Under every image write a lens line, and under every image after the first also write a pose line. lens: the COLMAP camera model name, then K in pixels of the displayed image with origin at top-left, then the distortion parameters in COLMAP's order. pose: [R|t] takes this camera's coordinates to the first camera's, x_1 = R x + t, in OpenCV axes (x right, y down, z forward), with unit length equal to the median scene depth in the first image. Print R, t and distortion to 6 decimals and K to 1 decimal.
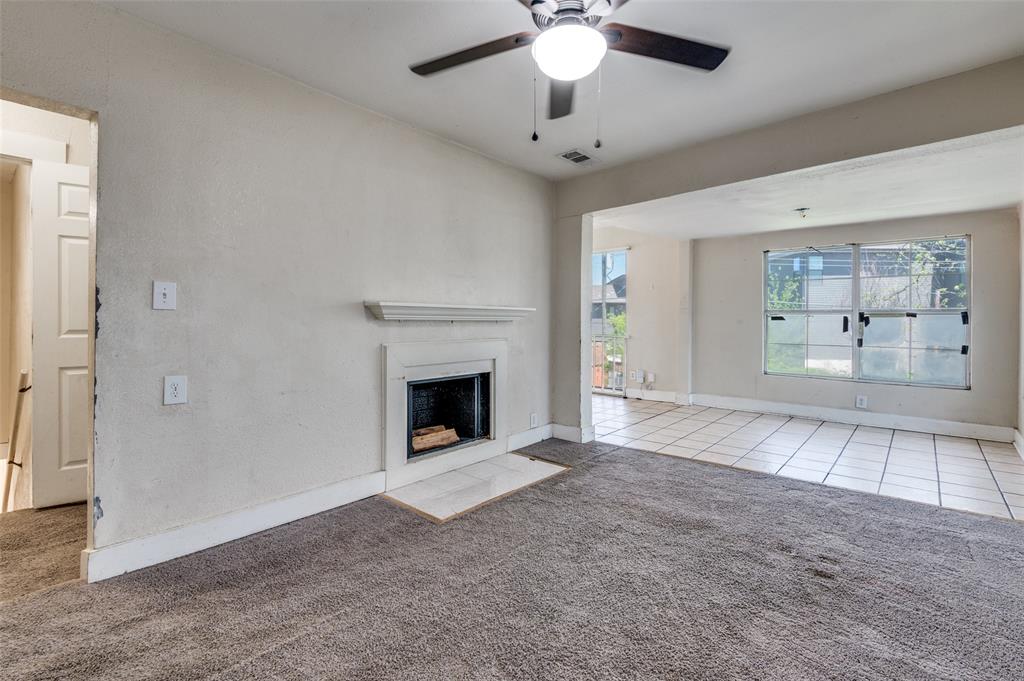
lens RADIAL K [[471.1, 0, 510.1], [0, 471.1, 318.9], [0, 0, 1]] dist [0.000991, -0.000125]
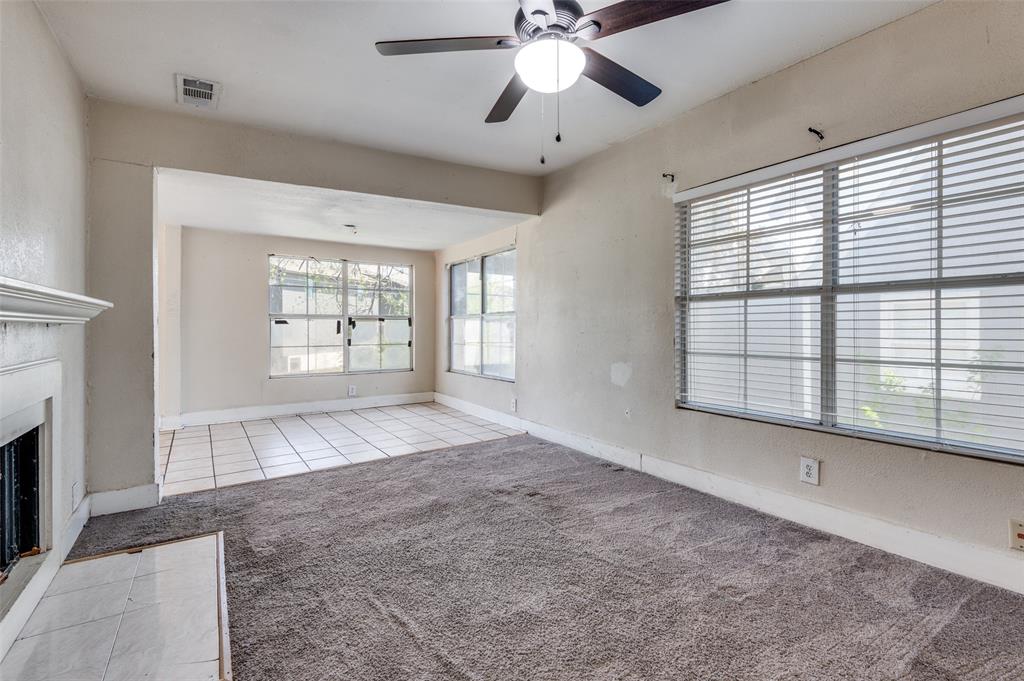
lens RADIAL K [[467.2, 0, 514.4], [0, 467.2, 320.2], [0, 0, 1]] dist [0.020779, -0.000116]
pose [[0.259080, 0.006524, 0.965834, -0.428995], [0.002555, 0.999969, -0.007440, 0.005339], [-0.965853, 0.004396, 0.259055, 0.376534]]
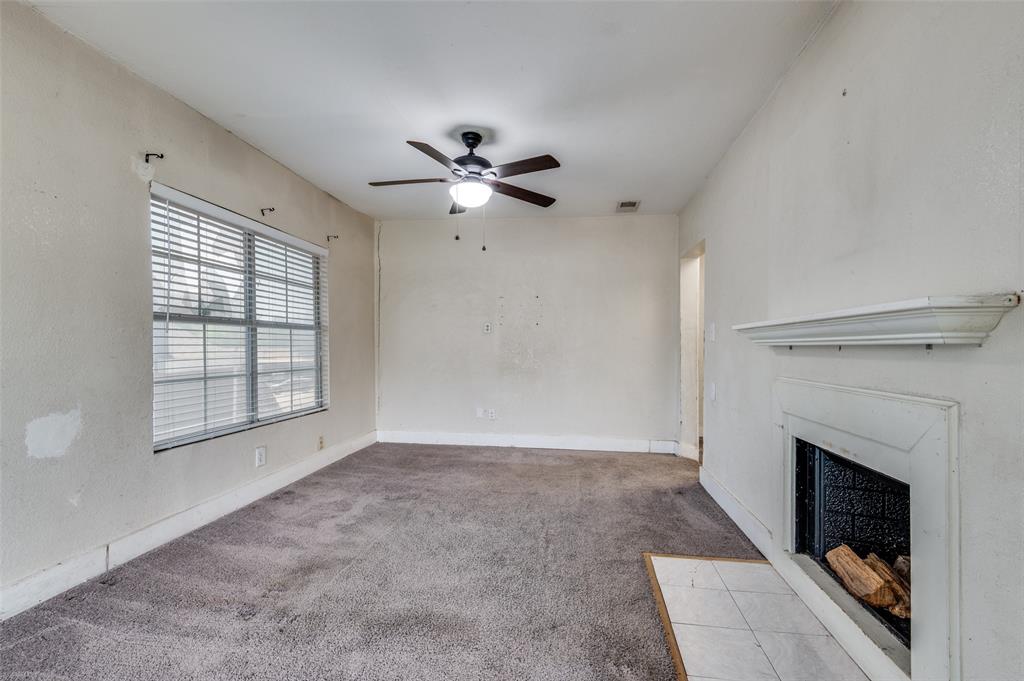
lens RADIAL K [[464.7, 0, 519.1], [0, 464.7, 348.2], [0, 0, 1]] dist [0.015892, -0.000254]
pose [[-0.834061, -0.004937, -0.551650, 0.434784], [-0.003348, 0.999987, -0.003887, 0.008991], [0.551662, -0.001396, -0.834067, 1.189754]]
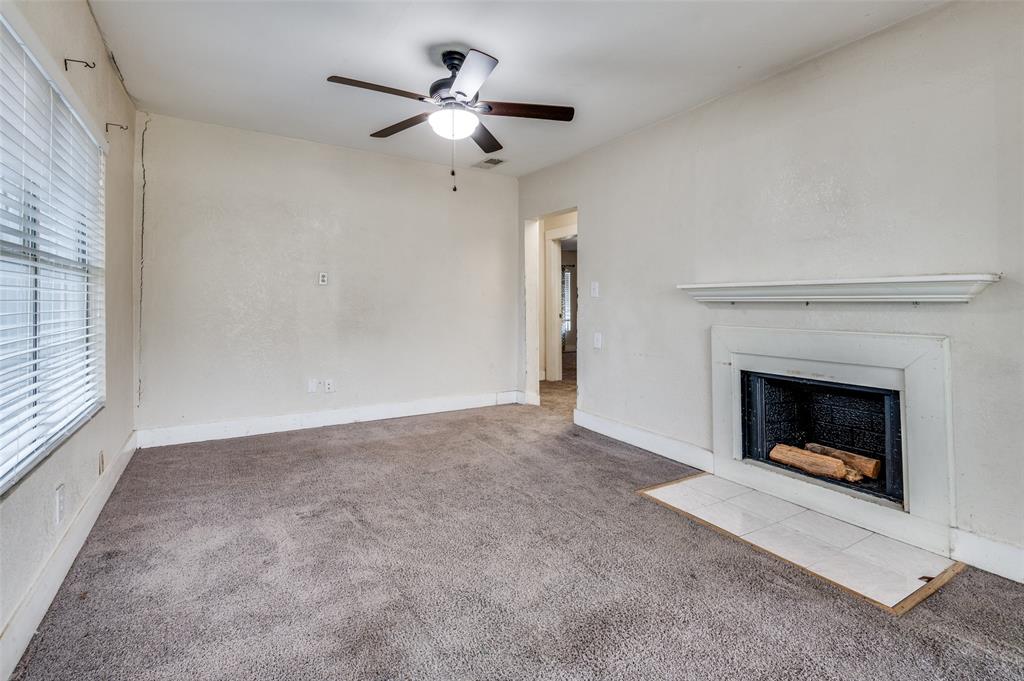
lens RADIAL K [[474.6, 0, 513.0], [0, 474.6, 290.9], [0, 0, 1]] dist [0.014161, -0.000564]
pose [[-0.307142, -0.026765, -0.951287, 0.698766], [0.001524, 0.999589, -0.028616, 0.006605], [0.951663, -0.010239, -0.306975, 0.765562]]
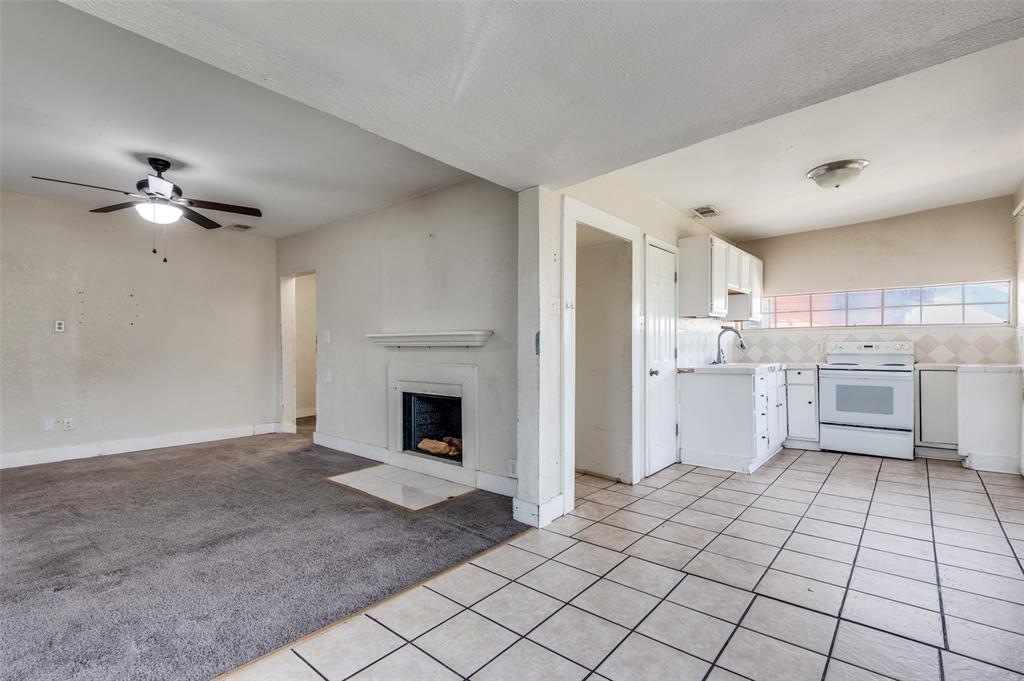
lens RADIAL K [[465.9, 0, 516.2], [0, 465.9, 346.5], [0, 0, 1]] dist [0.001227, -0.007283]
pose [[0.023764, -0.002102, -0.999715, 0.989533], [0.007832, 0.999967, -0.001916, 0.008286], [0.999687, -0.007784, 0.023780, 1.144211]]
